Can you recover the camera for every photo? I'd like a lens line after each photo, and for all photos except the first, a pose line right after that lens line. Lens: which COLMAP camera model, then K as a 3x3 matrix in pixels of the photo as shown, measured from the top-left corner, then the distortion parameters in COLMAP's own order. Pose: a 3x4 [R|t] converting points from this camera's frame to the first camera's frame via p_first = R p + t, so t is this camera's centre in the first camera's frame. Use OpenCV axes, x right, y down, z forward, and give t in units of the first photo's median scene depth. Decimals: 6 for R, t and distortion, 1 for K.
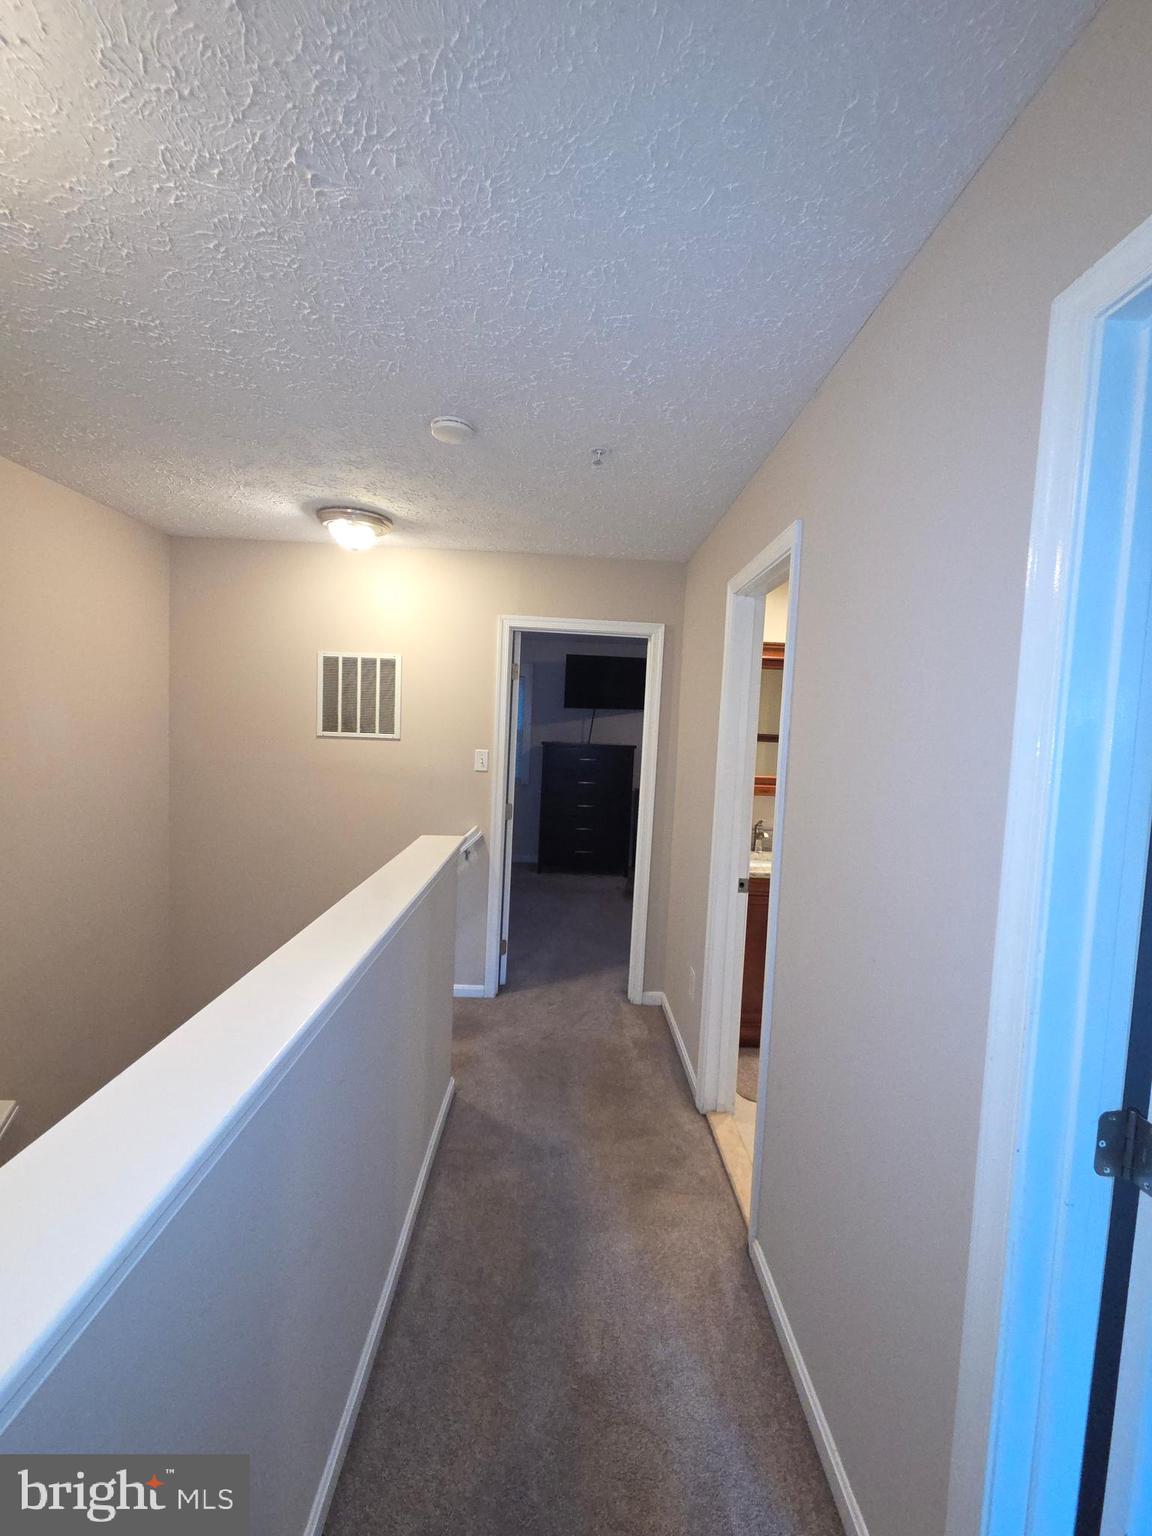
lens RADIAL K [[623.2, 0, 568.2], [0, 623.2, 765.2], [0, 0, 1]] dist [0.003200, -0.000343]
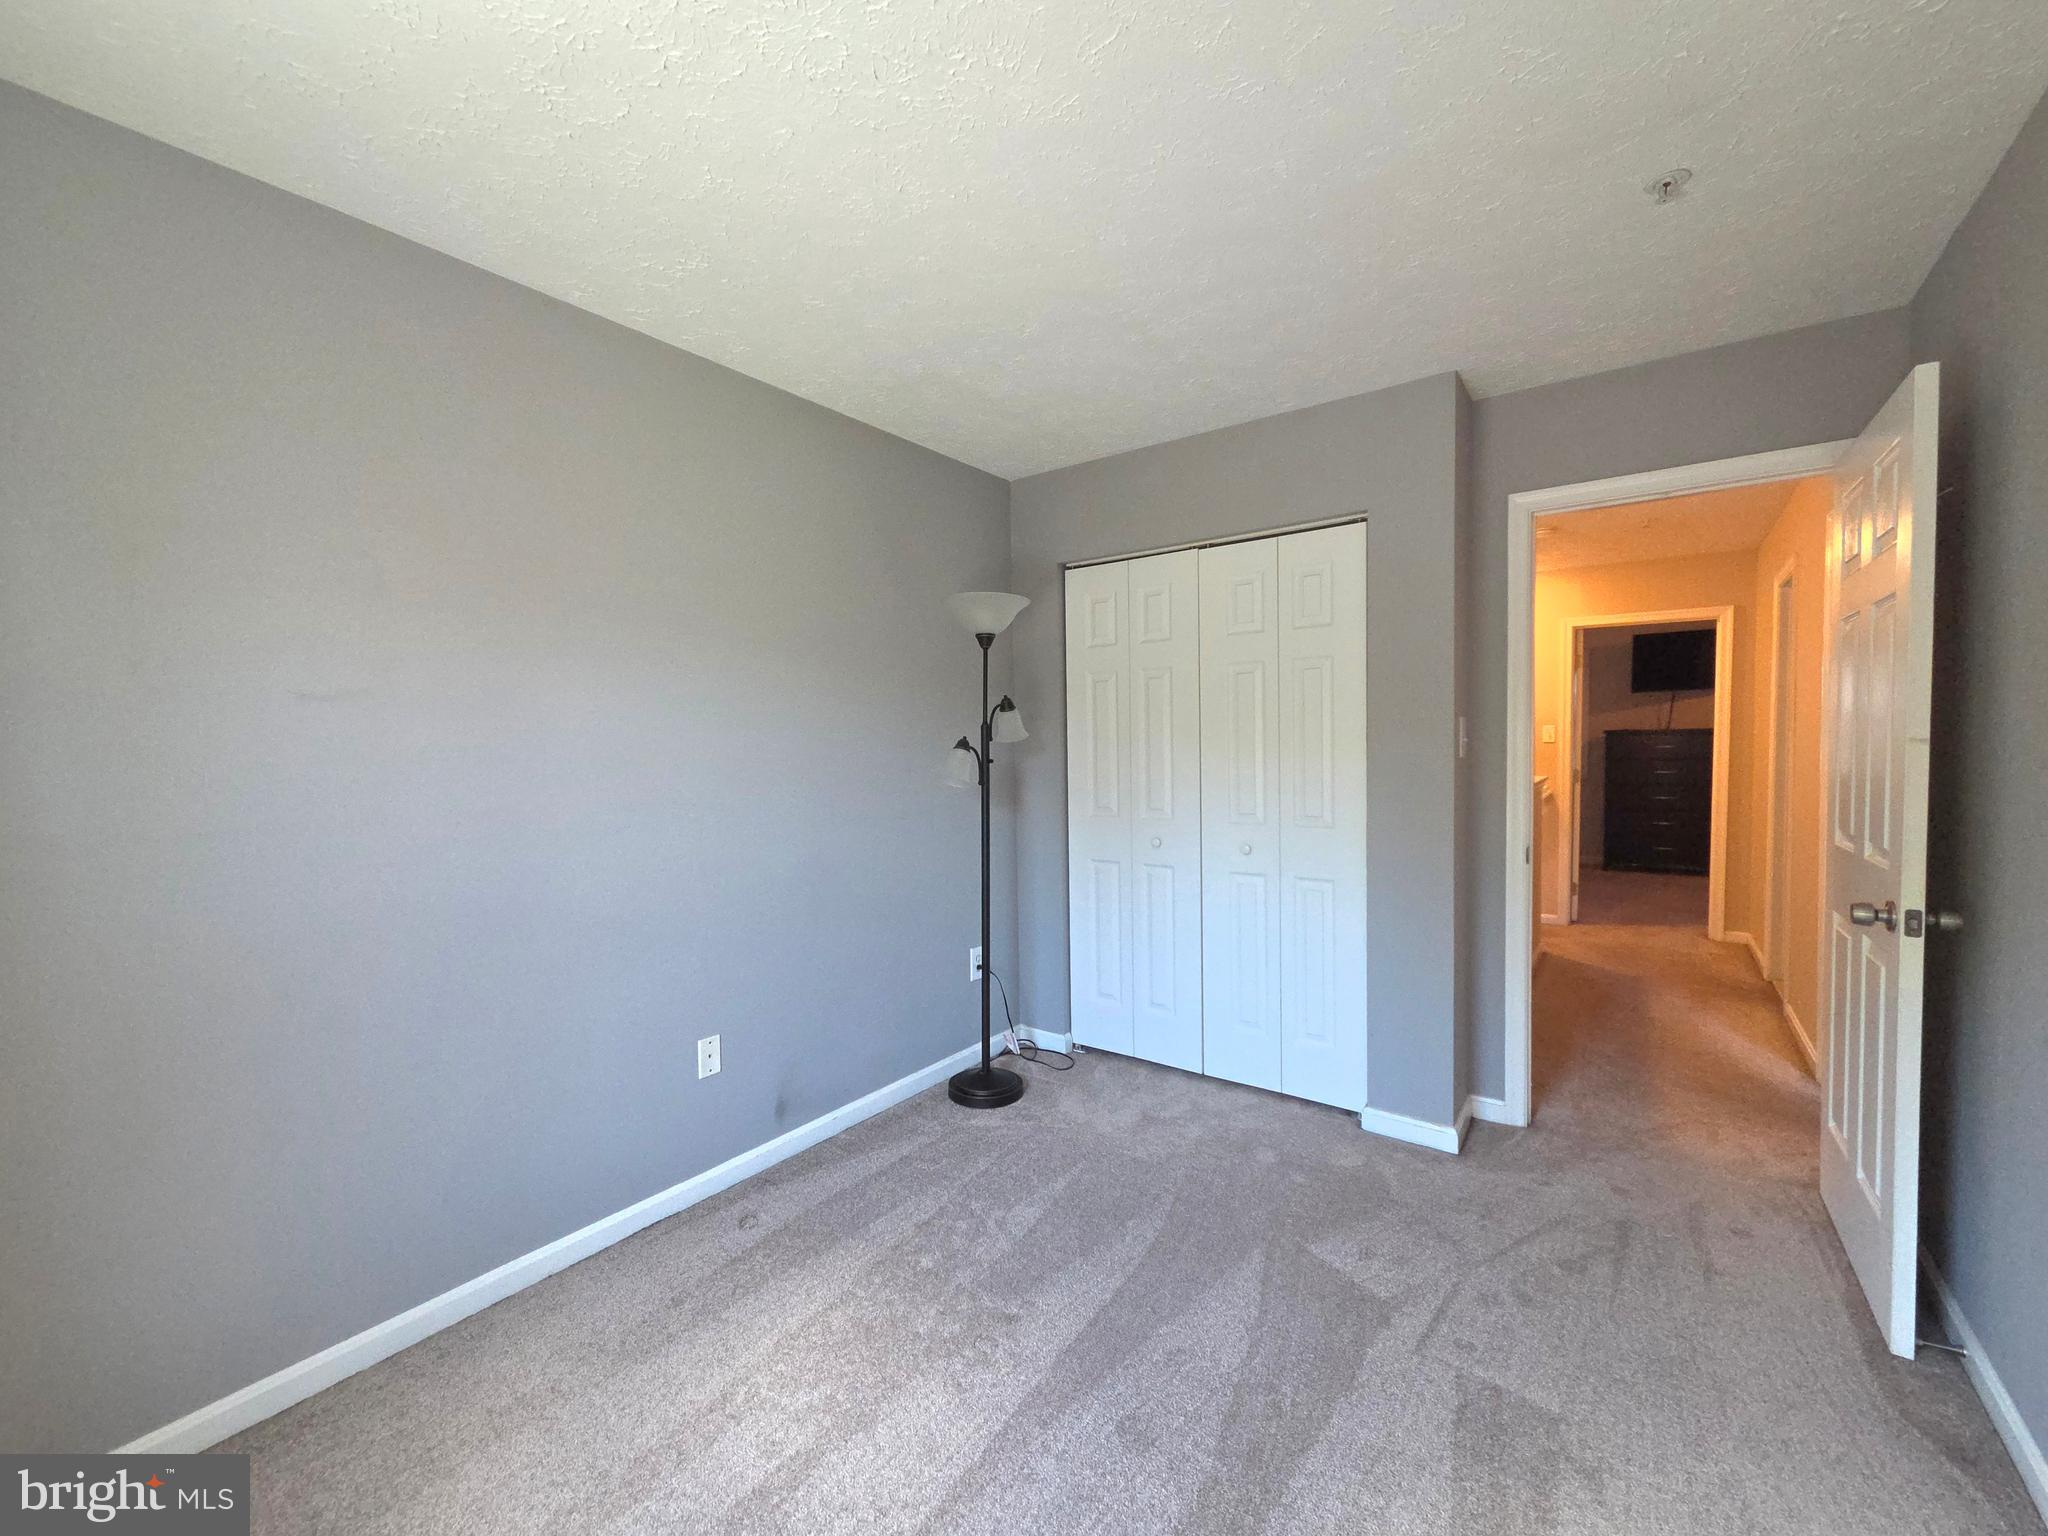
lens RADIAL K [[830.9, 0, 1021.2], [0, 830.9, 778.2], [0, 0, 1]] dist [0.003200, -0.000343]
pose [[0.795848, -0.030437, -0.604732, 0.025818], [0.009588, 0.999244, -0.037675, 0.128576], [0.605421, 0.024185, 0.795538, -0.943876]]
